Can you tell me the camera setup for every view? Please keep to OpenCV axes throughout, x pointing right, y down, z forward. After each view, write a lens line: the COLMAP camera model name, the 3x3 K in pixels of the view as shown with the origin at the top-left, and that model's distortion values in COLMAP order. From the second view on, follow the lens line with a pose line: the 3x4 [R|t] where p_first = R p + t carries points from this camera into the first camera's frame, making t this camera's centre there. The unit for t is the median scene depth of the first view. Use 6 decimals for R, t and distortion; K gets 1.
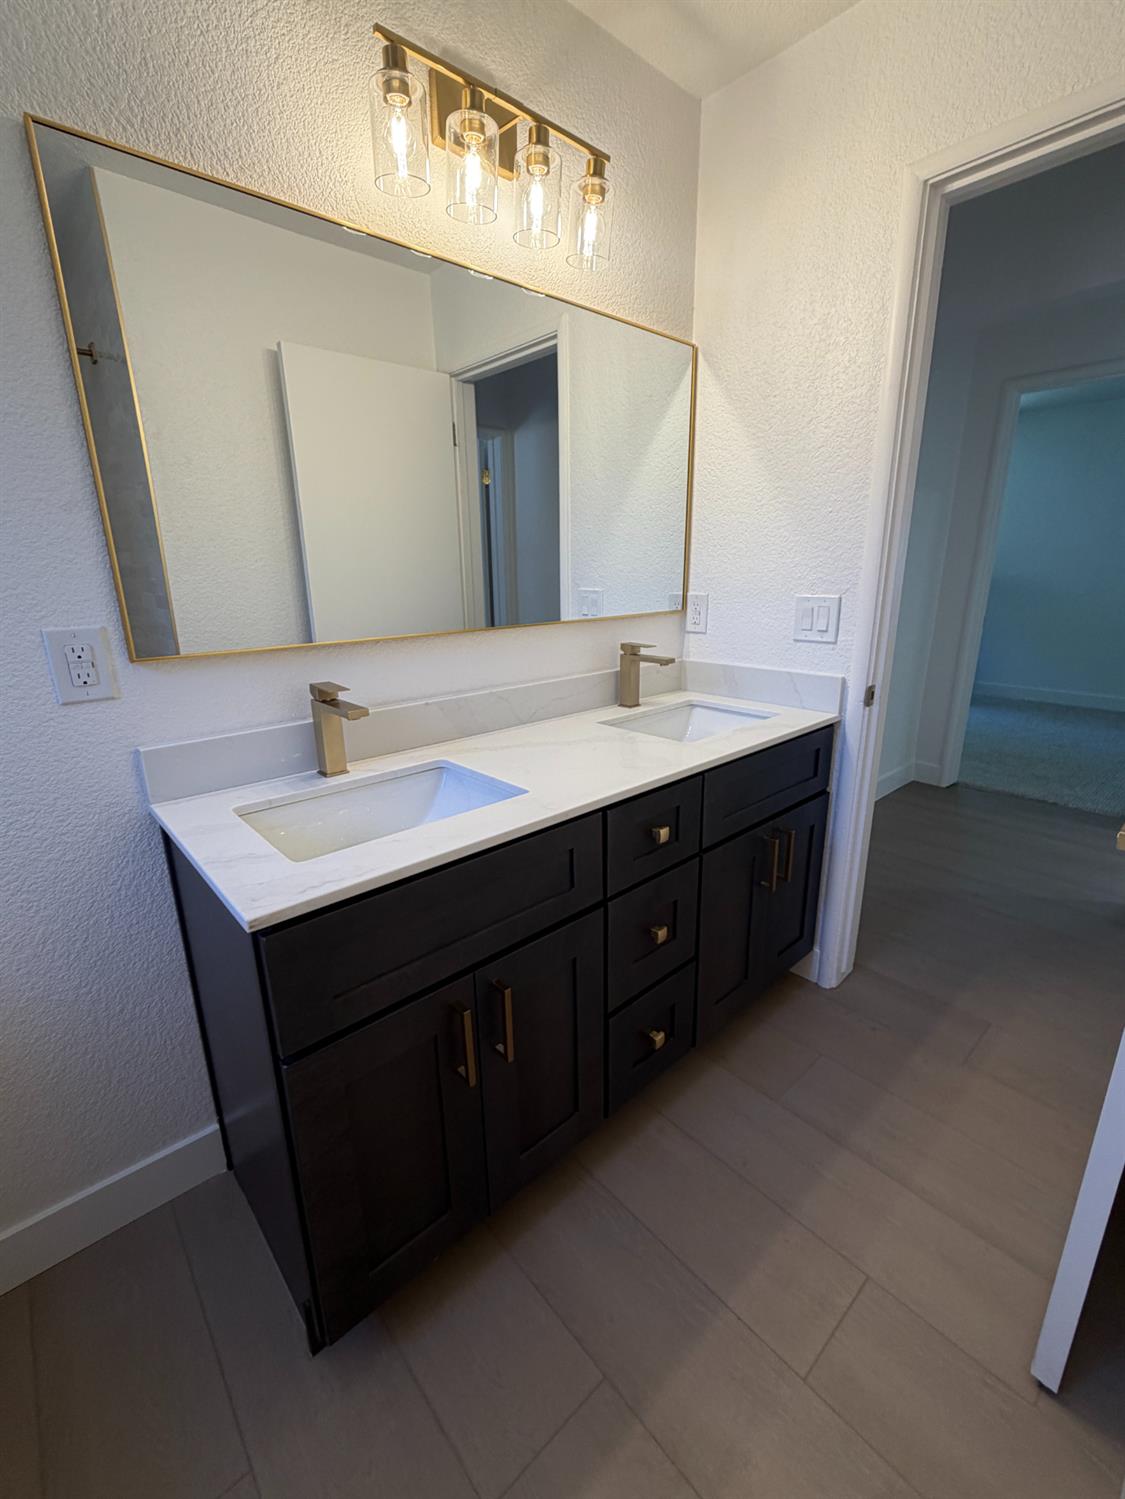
lens RADIAL K [[641.4, 0, 562.5], [0, 641.4, 749.5], [0, 0, 1]] dist [0.017764, 0.000021]
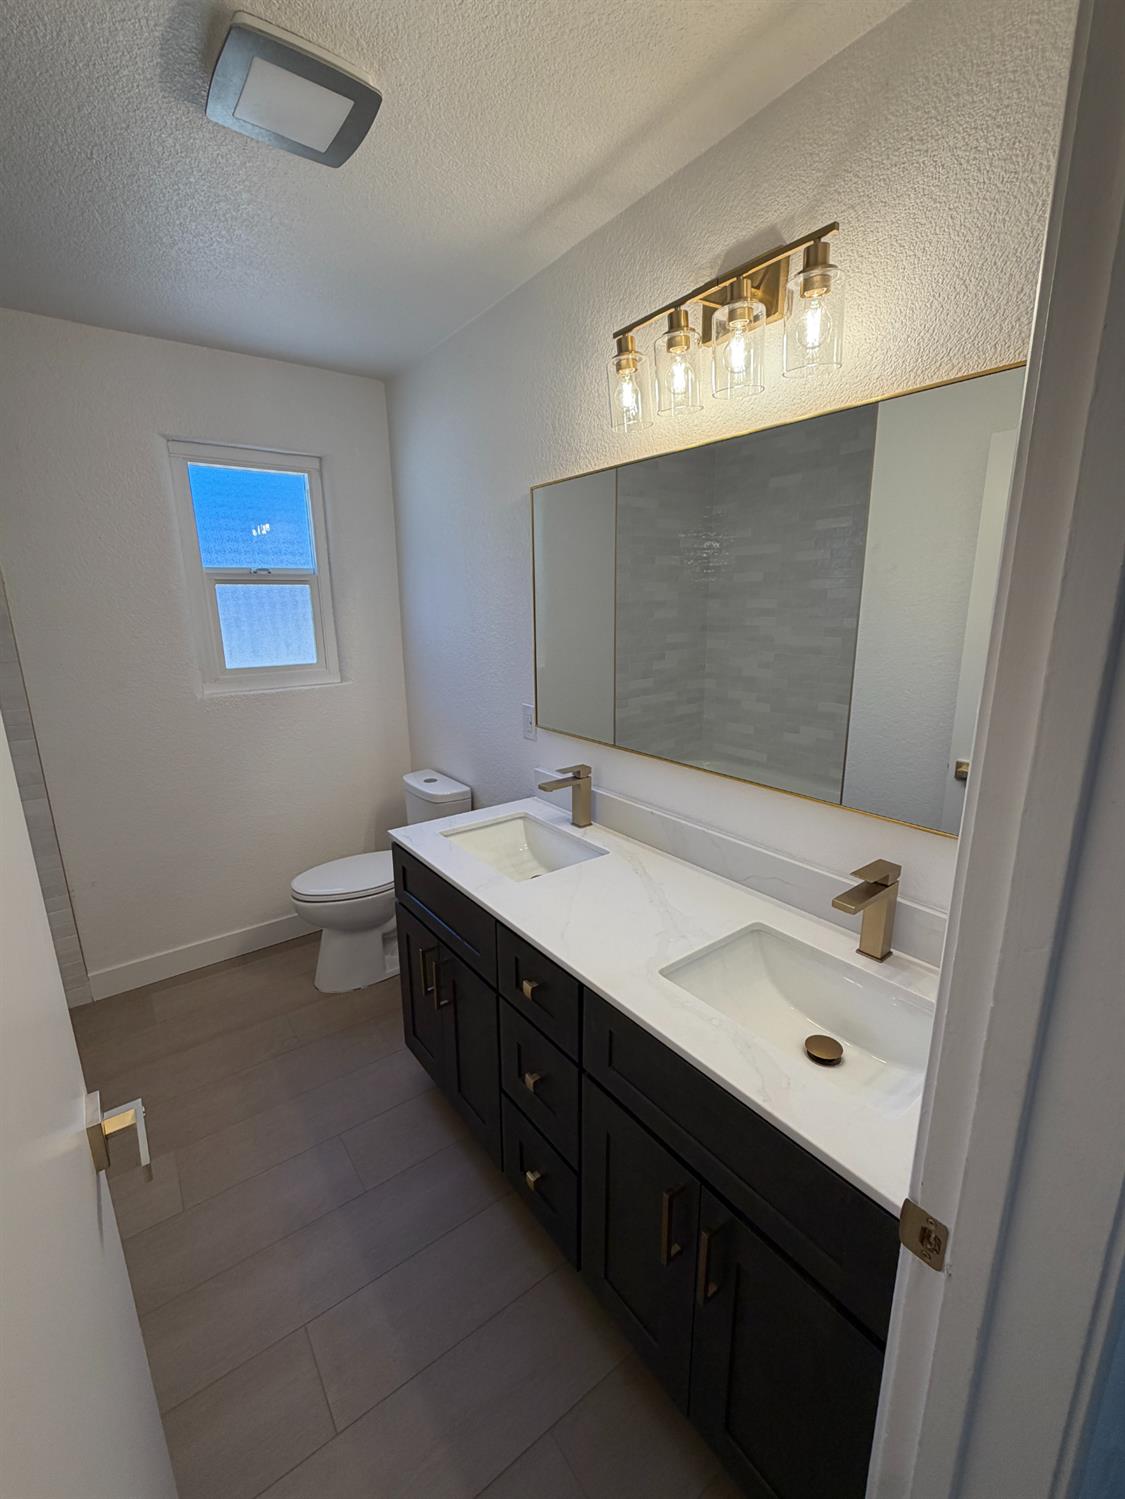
lens RADIAL K [[626.5, 0, 562.5], [0, 626.5, 749.5], [0, 0, 1]] dist [0.000395, -0.000472]
pose [[-0.088075, 0.248552, -0.964606, 1.008609], [-0.262941, 0.928222, 0.263185, -0.498841], [0.960784, 0.276814, -0.016398, 0.941421]]
